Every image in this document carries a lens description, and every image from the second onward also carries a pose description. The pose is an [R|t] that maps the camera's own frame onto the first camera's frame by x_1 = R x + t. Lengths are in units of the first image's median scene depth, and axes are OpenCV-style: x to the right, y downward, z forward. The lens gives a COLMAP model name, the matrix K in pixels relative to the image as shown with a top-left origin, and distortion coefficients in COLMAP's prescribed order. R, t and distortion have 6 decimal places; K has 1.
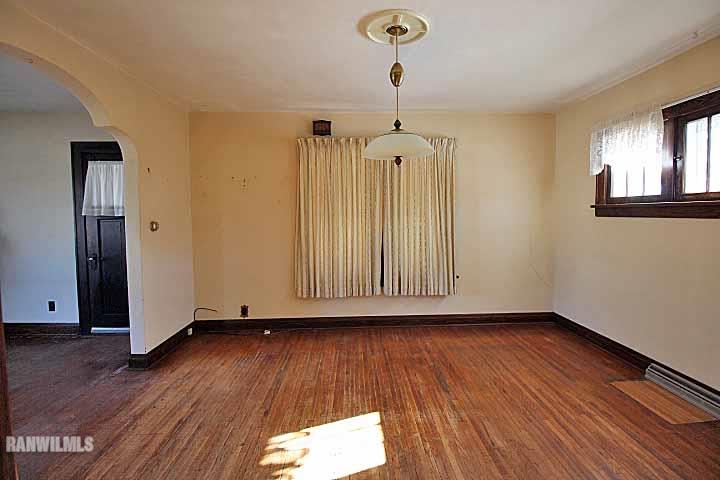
lens RADIAL K [[335.6, 0, 370.3], [0, 335.6, 230.0], [0, 0, 1]] dist [-0.014041, -0.002386]
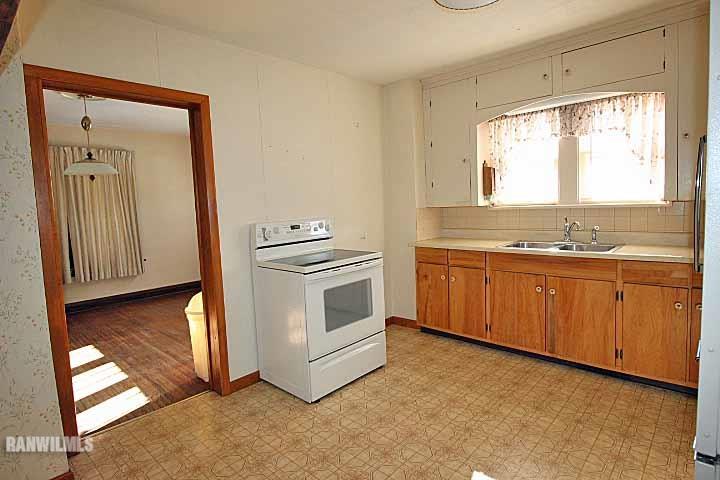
lens RADIAL K [[382.5, 0, 366.5], [0, 382.5, 232.5], [0, 0, 1]] dist [-0.007810, -0.002434]
pose [[0.711454, -0.077099, 0.698490, -0.188844], [0.065584, 0.996910, 0.043238, 0.038313], [-0.699665, 0.015048, 0.714312, -0.824949]]
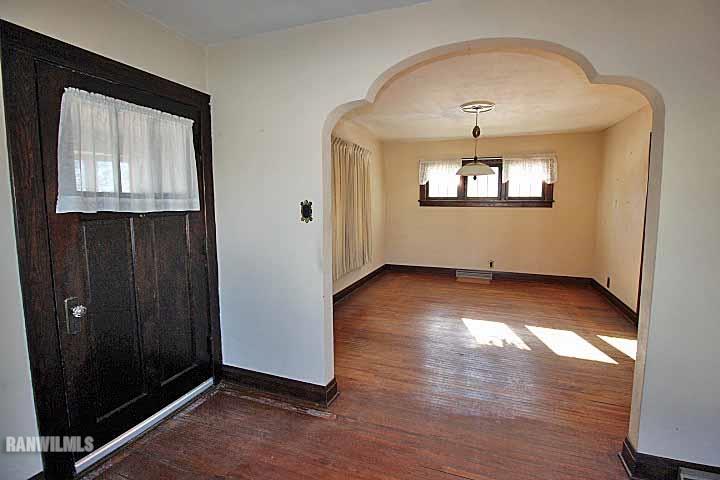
lens RADIAL K [[335.6, 0, 360.8], [0, 335.6, 234.0], [0, 0, 1]] dist [-0.014041, -0.002386]
pose [[0.396973, -0.083610, 0.914014, -1.331319], [0.038699, 0.996481, 0.074346, -0.041214], [-0.917014, 0.005858, 0.398812, 0.583599]]
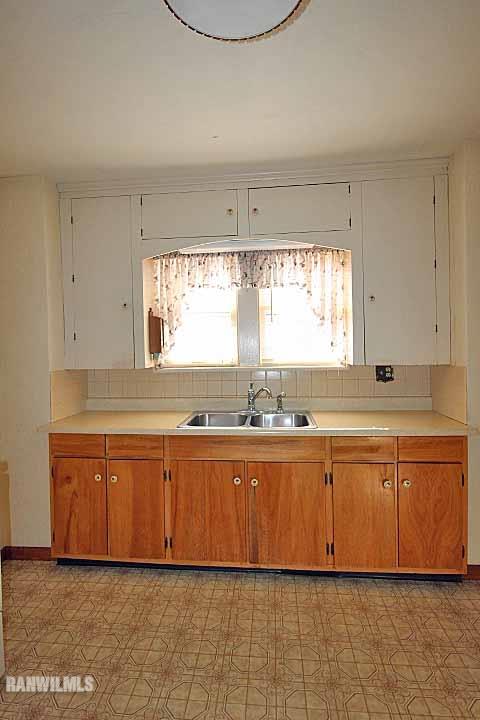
lens RADIAL K [[382.5, 0, 233.9], [0, 382.5, 351.5], [0, 0, 1]] dist [-0.007810, -0.002434]
pose [[0.146739, -0.017328, 0.989023, 0.059506], [0.060895, 0.998108, 0.008452, -0.002661], [-0.987299, 0.058986, 0.147517, -0.557991]]
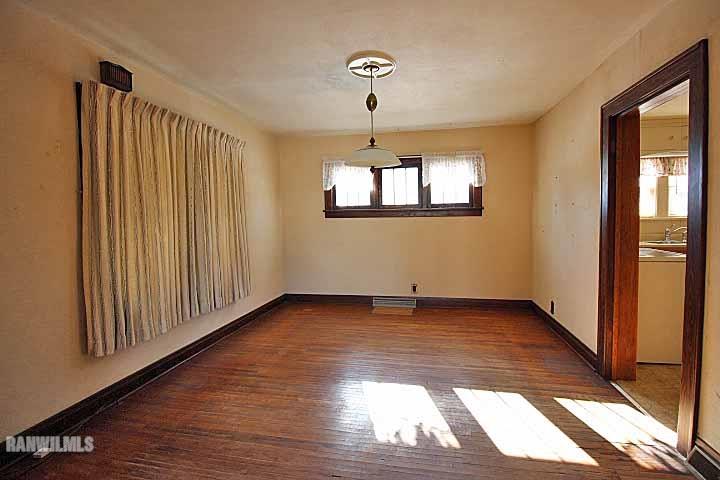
lens RADIAL K [[335.6, 0, 362.1], [0, 335.6, 230.7], [0, 0, 1]] dist [-0.014041, -0.002386]
pose [[0.231907, -0.031338, 0.972233, -0.816976], [0.057064, 0.998198, 0.018564, -0.001812], [-0.971063, 0.051175, 0.233277, 0.525210]]
